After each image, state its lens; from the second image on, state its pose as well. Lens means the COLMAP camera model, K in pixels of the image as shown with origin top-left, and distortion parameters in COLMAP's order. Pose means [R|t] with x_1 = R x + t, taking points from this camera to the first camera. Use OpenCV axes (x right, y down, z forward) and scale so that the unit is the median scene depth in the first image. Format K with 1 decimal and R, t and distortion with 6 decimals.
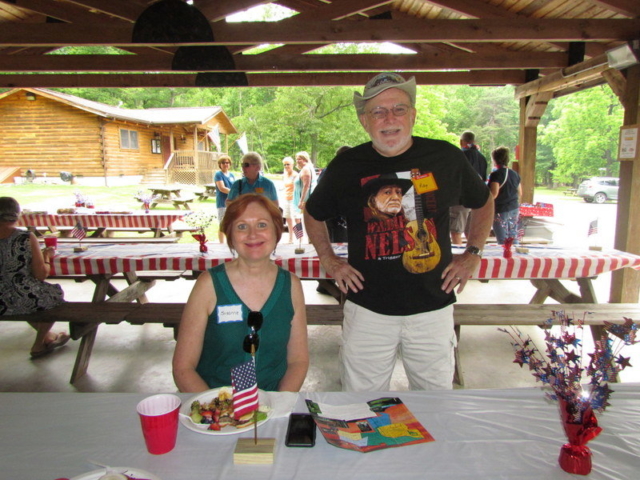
lens RADIAL K [[474.8, 0, 319.8], [0, 474.8, 240.7], [0, 0, 1]] dist [0.012695, 0.001897]
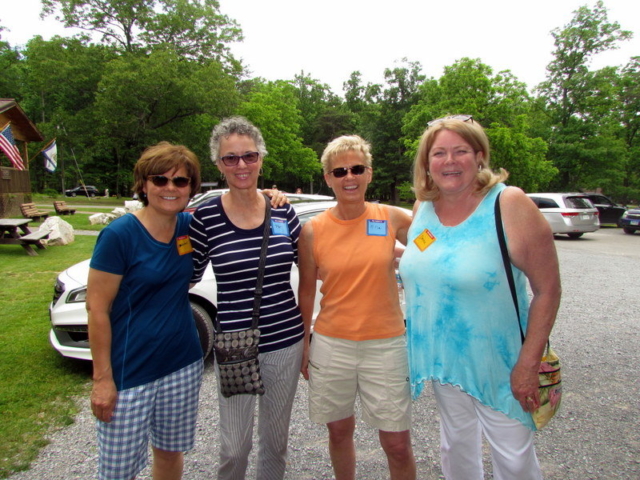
lens RADIAL K [[474.8, 0, 319.2], [0, 474.8, 240.7], [0, 0, 1]] dist [0.012695, 0.001897]
pose [[0.937723, -0.054412, 0.343096, -0.024556], [0.067883, 0.997318, -0.027365, -0.017700], [-0.340686, 0.048951, 0.938902, 0.122275]]
